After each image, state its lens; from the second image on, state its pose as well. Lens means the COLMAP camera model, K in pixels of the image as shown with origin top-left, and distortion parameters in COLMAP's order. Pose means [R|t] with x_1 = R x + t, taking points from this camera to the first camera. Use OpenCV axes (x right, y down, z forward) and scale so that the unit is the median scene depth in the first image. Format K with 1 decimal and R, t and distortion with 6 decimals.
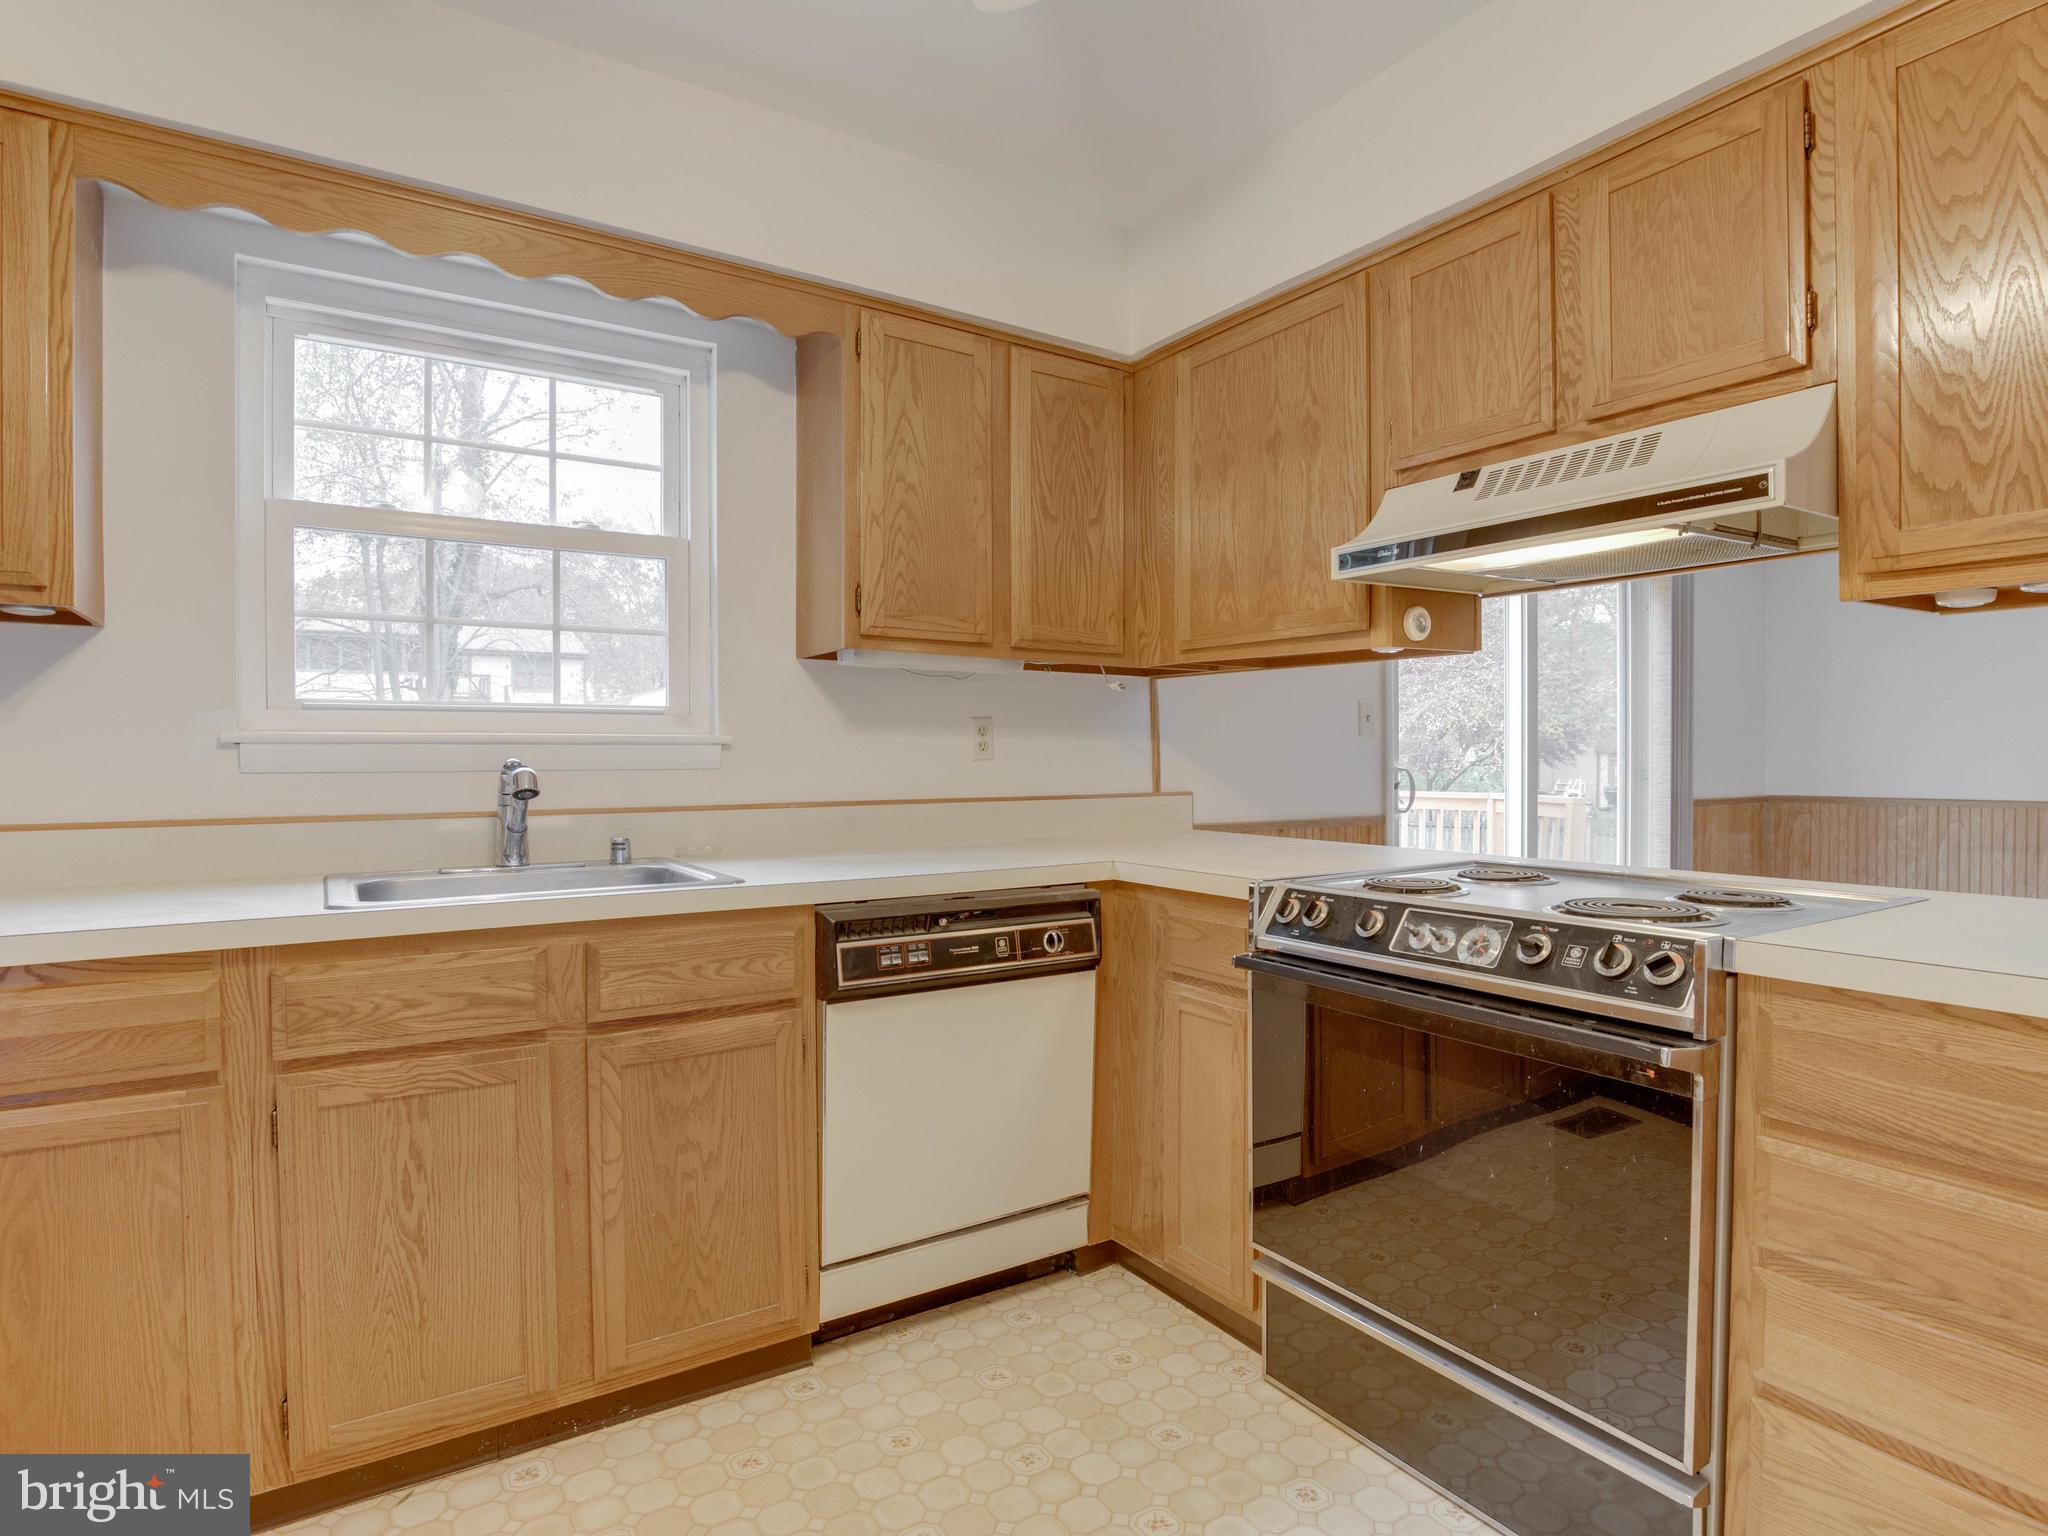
lens RADIAL K [[1076.2, 0, 1050.5], [0, 1076.2, 774.3], [0, 0, 1]] dist [-0.030493, 0.002058]
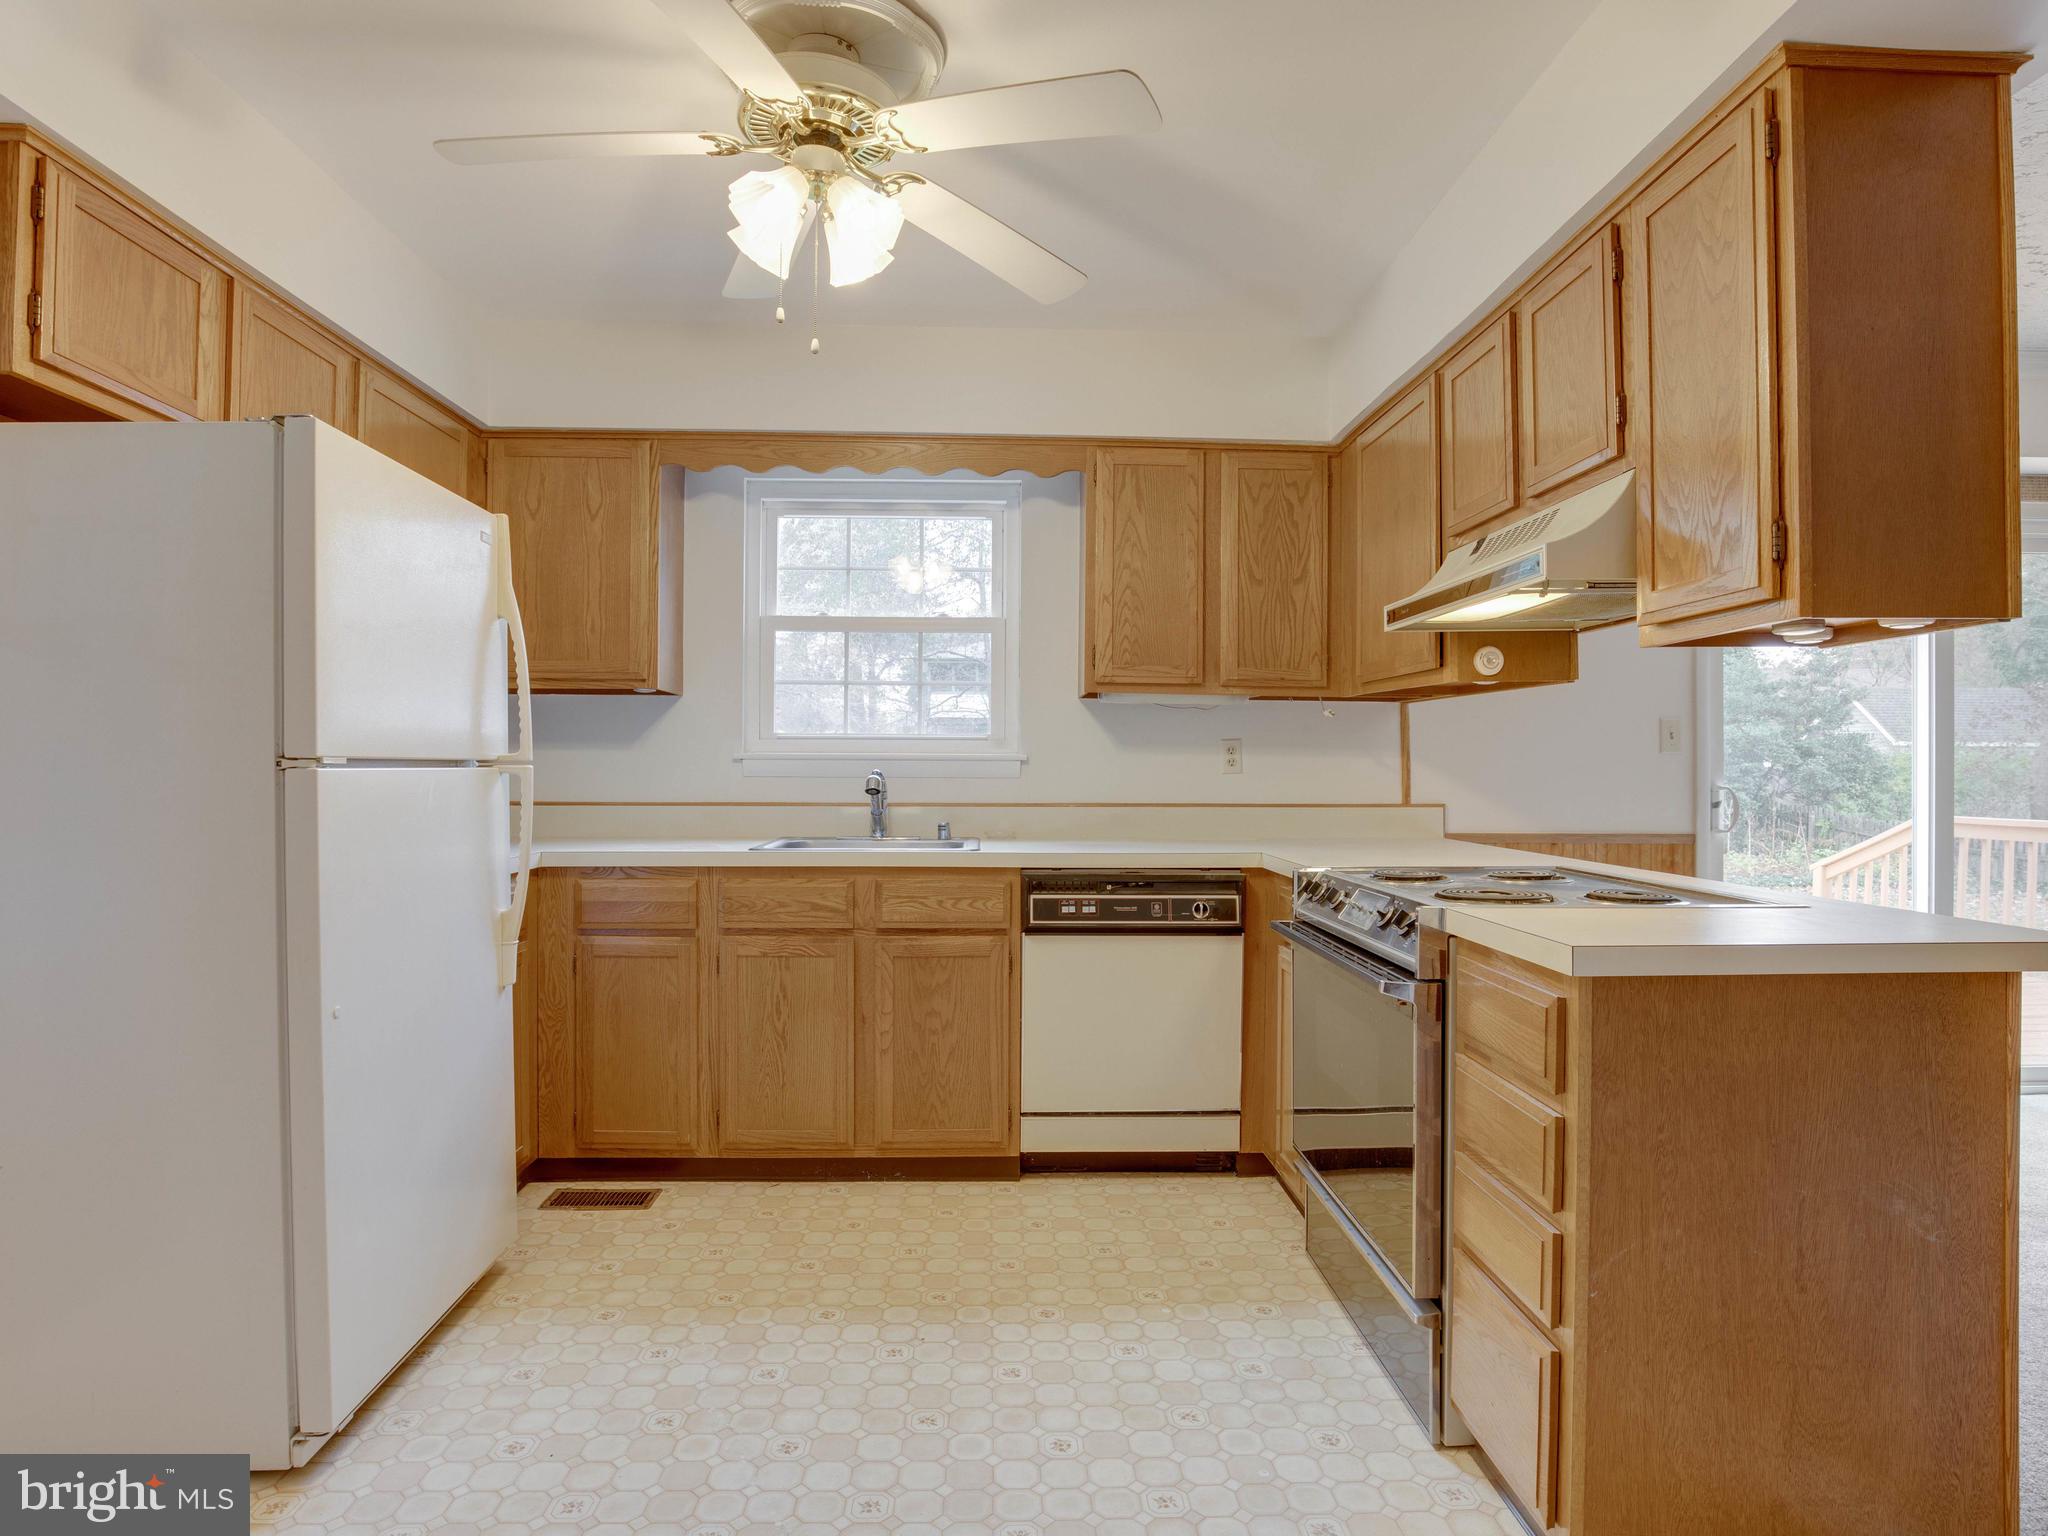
lens RADIAL K [[1085.8, 0, 1024.0], [0, 1085.8, 768.0], [0, 0, 1]] dist [-0.029176, 0.001211]
pose [[0.858796, 0.007154, -0.512268, 0.557524], [-0.016273, 0.999779, -0.013318, 0.001435], [0.512059, 0.019773, 0.858723, -0.301553]]
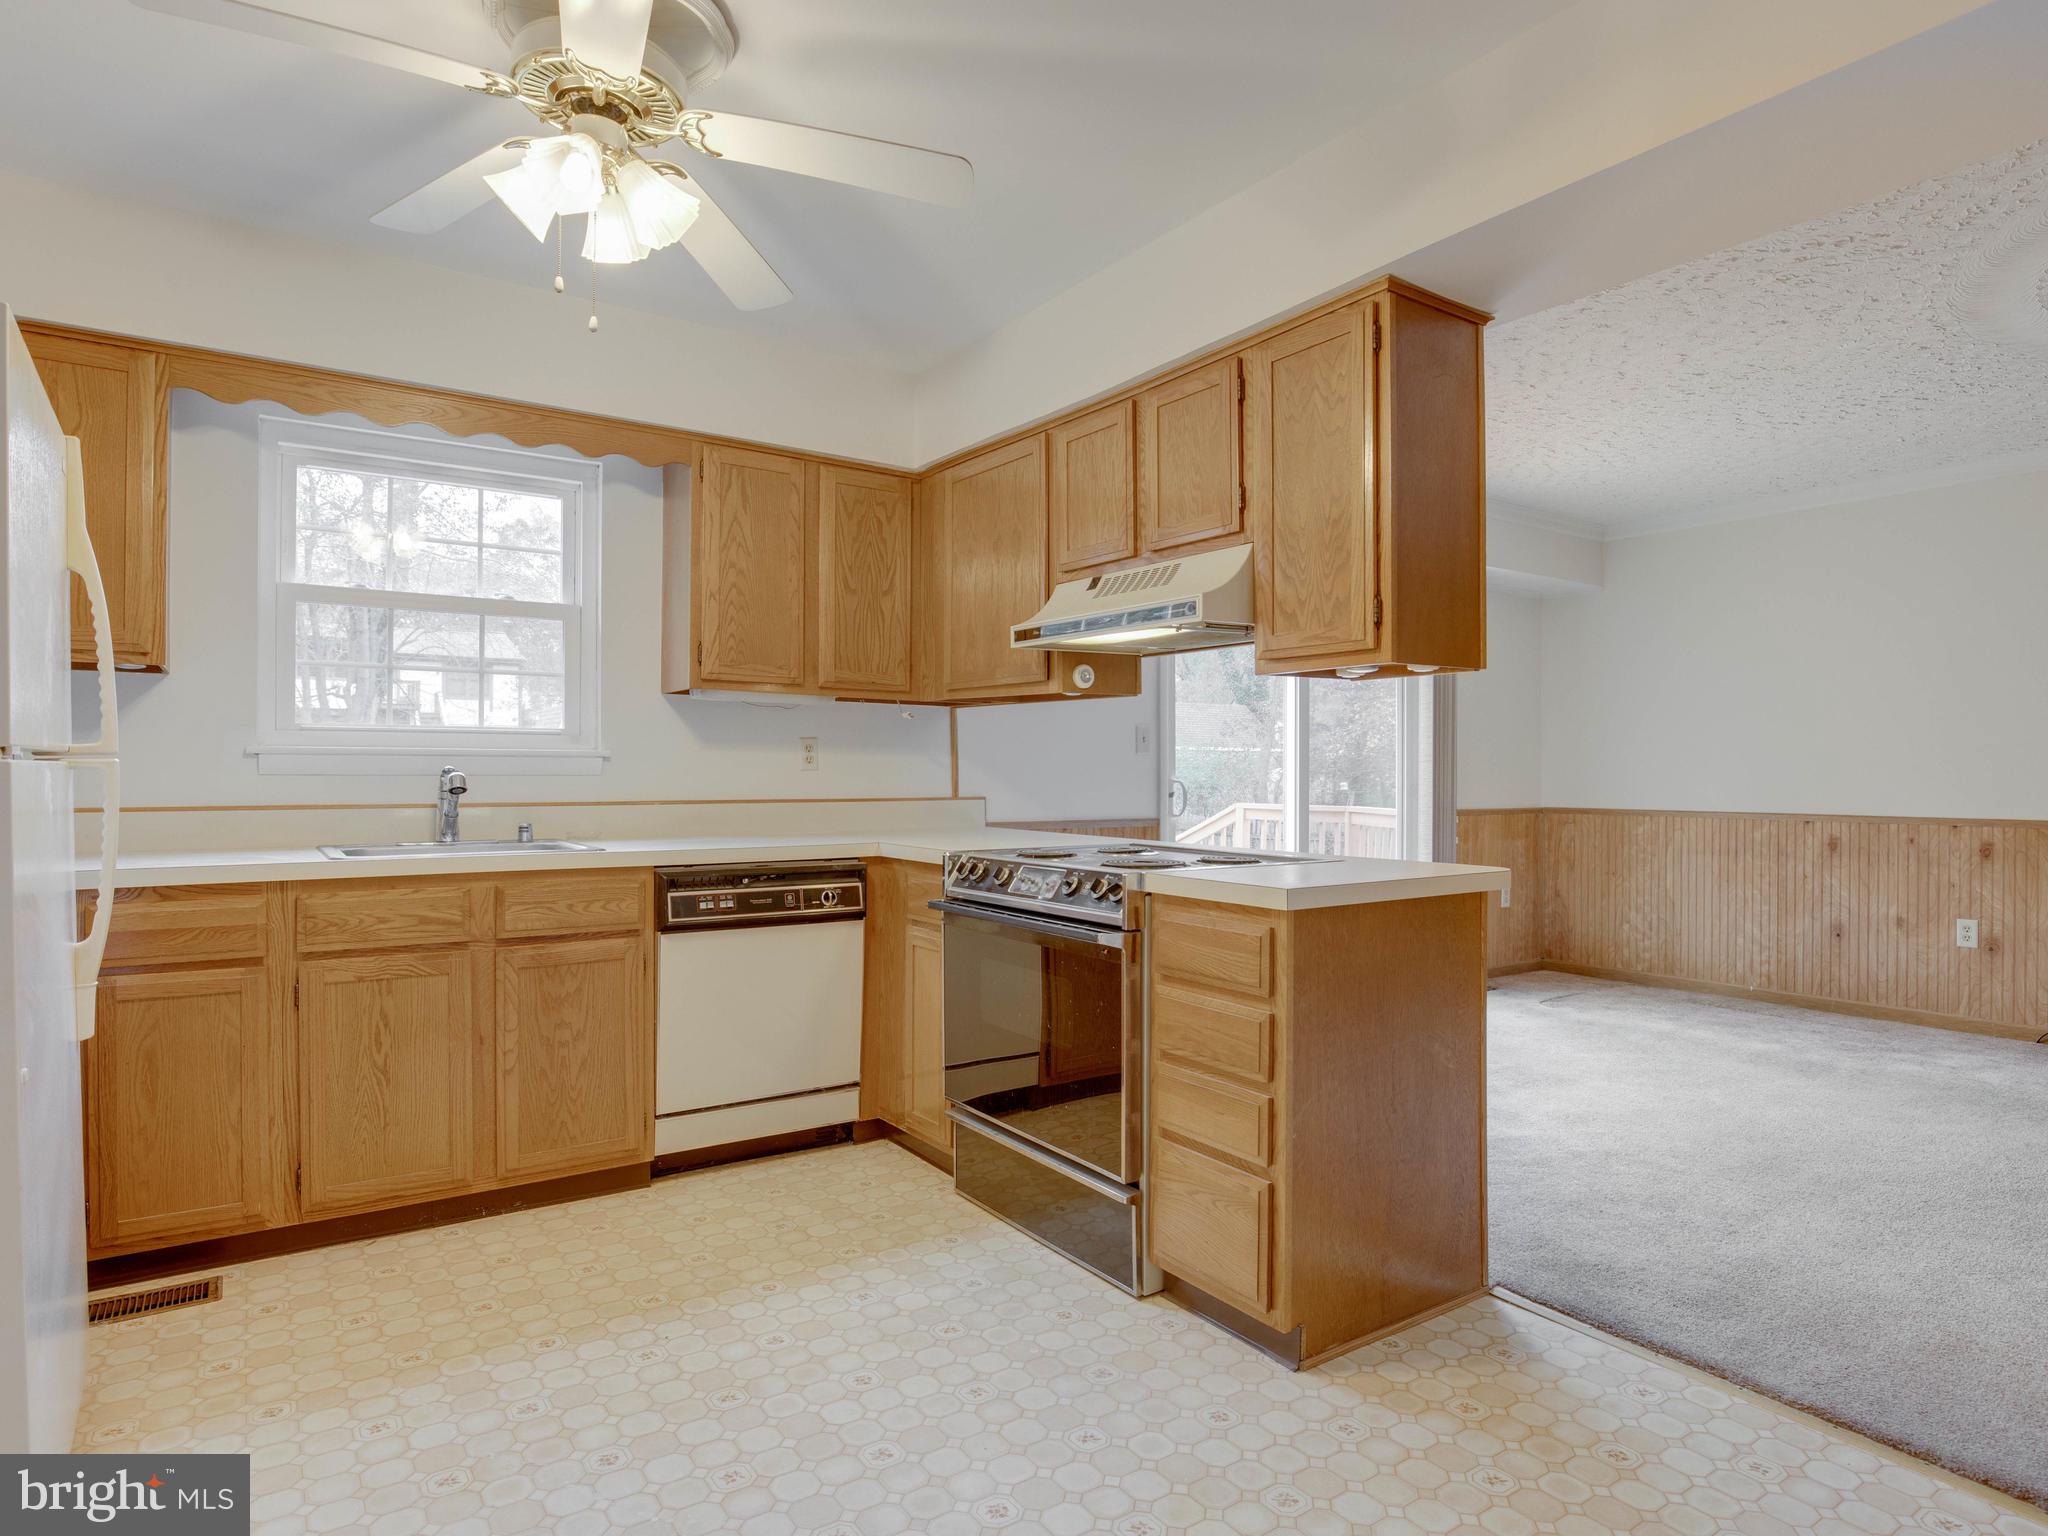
lens RADIAL K [[1110.5, 0, 1014.6], [0, 1110.5, 774.9], [0, 0, 1]] dist [-0.028902, 0.000417]
pose [[0.999904, 0.007130, 0.011890, 0.254008], [-0.006974, 0.999890, -0.013083, 0.012073], [-0.011982, 0.012999, 0.999844, -0.520469]]
